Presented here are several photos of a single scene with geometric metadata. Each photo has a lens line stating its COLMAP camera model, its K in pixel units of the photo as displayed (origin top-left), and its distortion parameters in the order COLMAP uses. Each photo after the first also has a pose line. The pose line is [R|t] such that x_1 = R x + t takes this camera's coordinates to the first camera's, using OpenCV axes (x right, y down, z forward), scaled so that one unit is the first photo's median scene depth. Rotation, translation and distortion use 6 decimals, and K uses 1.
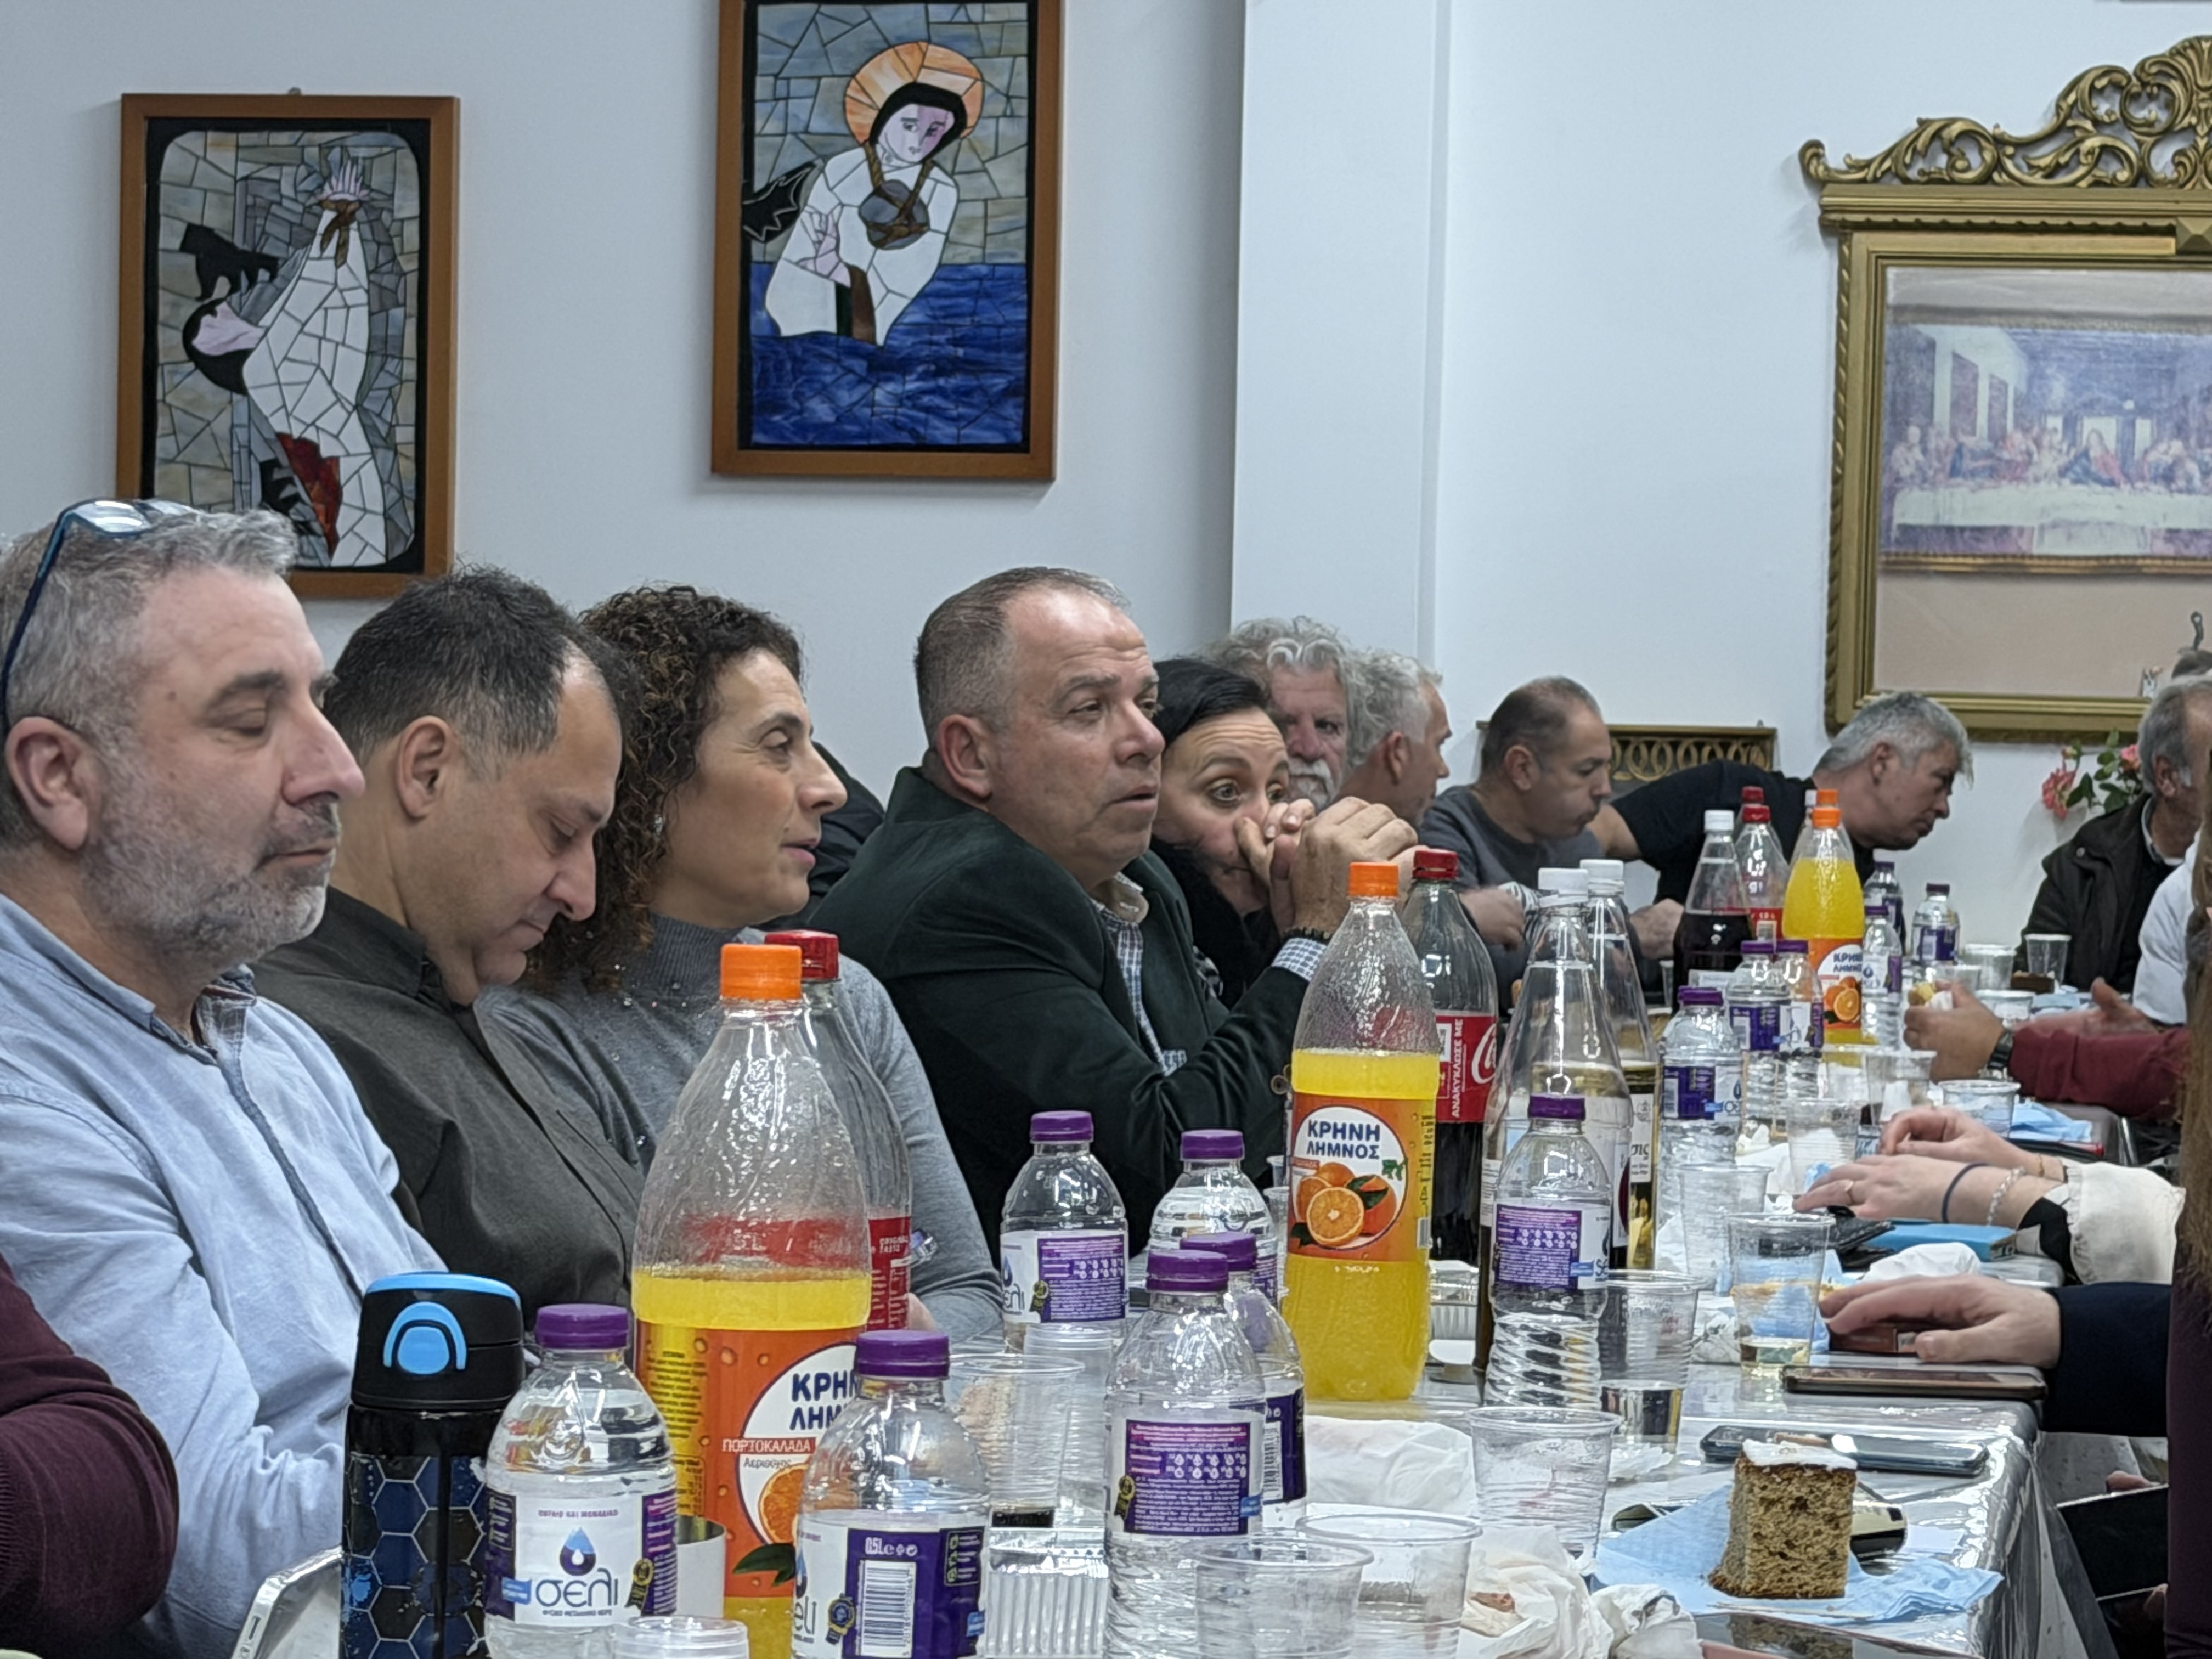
lens RADIAL K [[6222.4, 0, 1106.0], [0, 6222.4, 829.5], [0, 0, 1]] dist [0.094224, 0.714137]
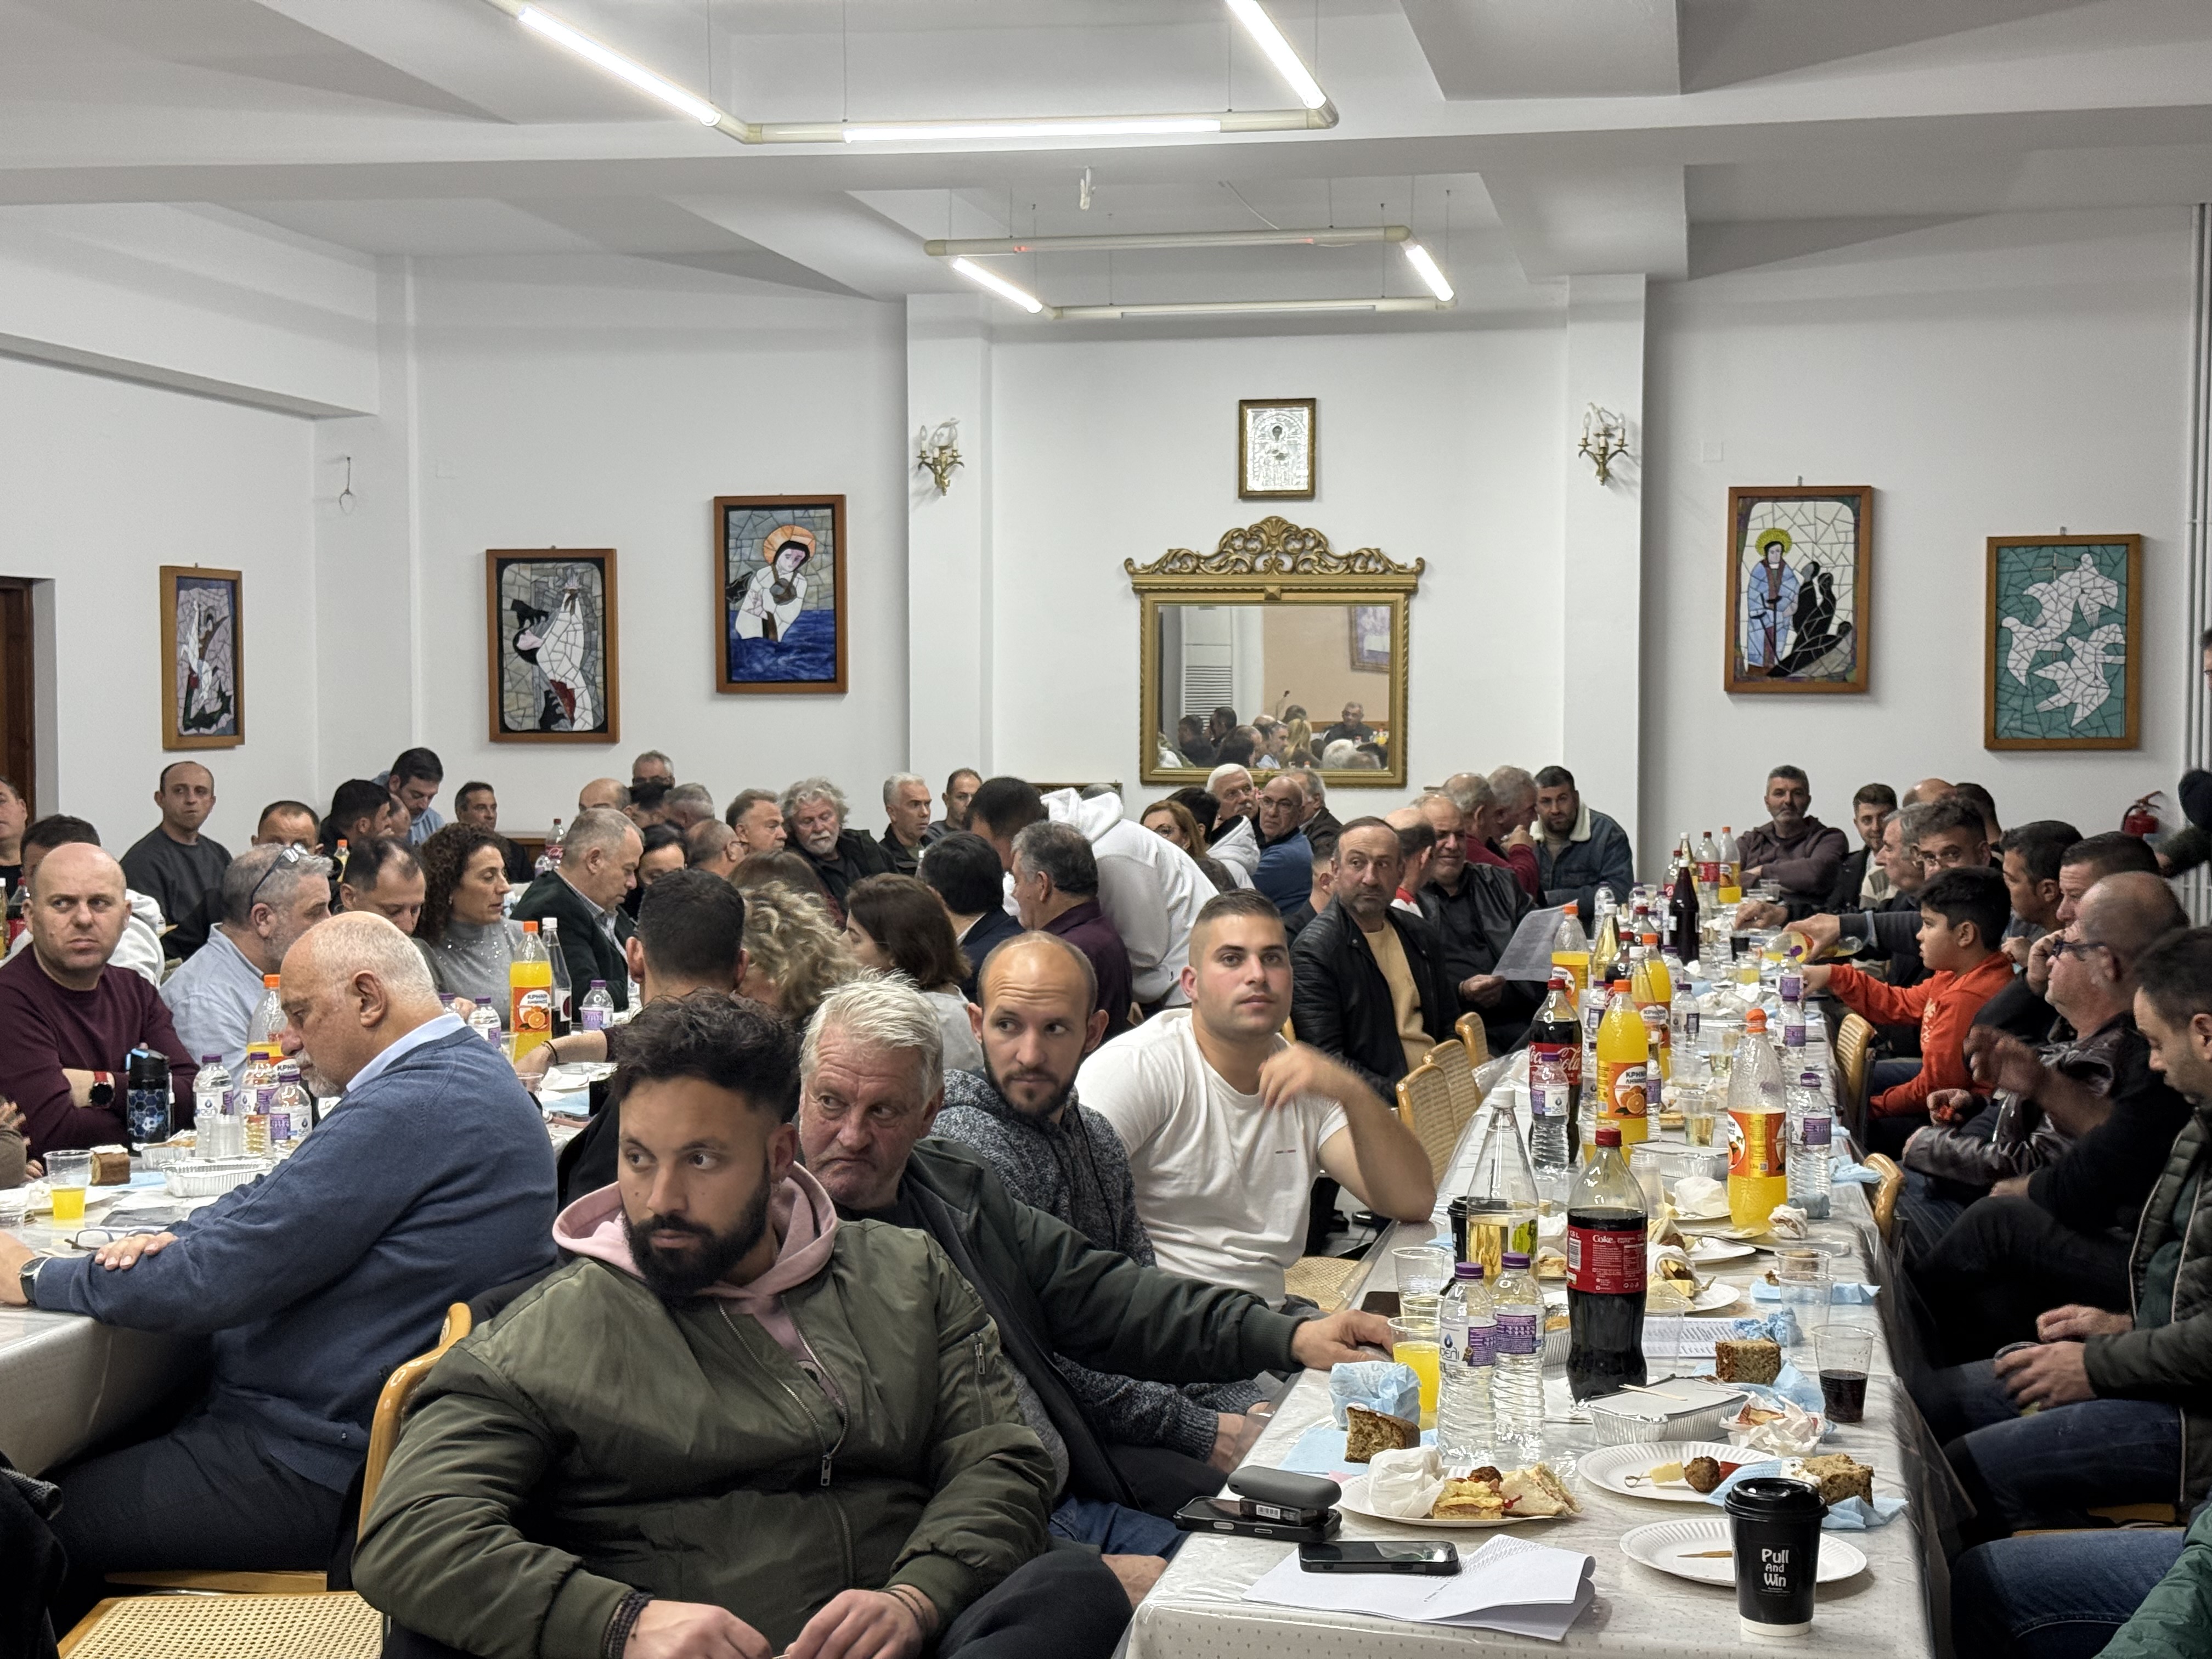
lens RADIAL K [[3013.4, 0, 1121.5], [0, 3013.4, 833.9], [0, 0, 1]] dist [0.167946, -0.172744]
pose [[0.999632, -0.023386, -0.013781, 0.122328], [0.023729, 0.999400, 0.025241, -0.026332], [0.013183, -0.025558, 0.999586, -0.260501]]
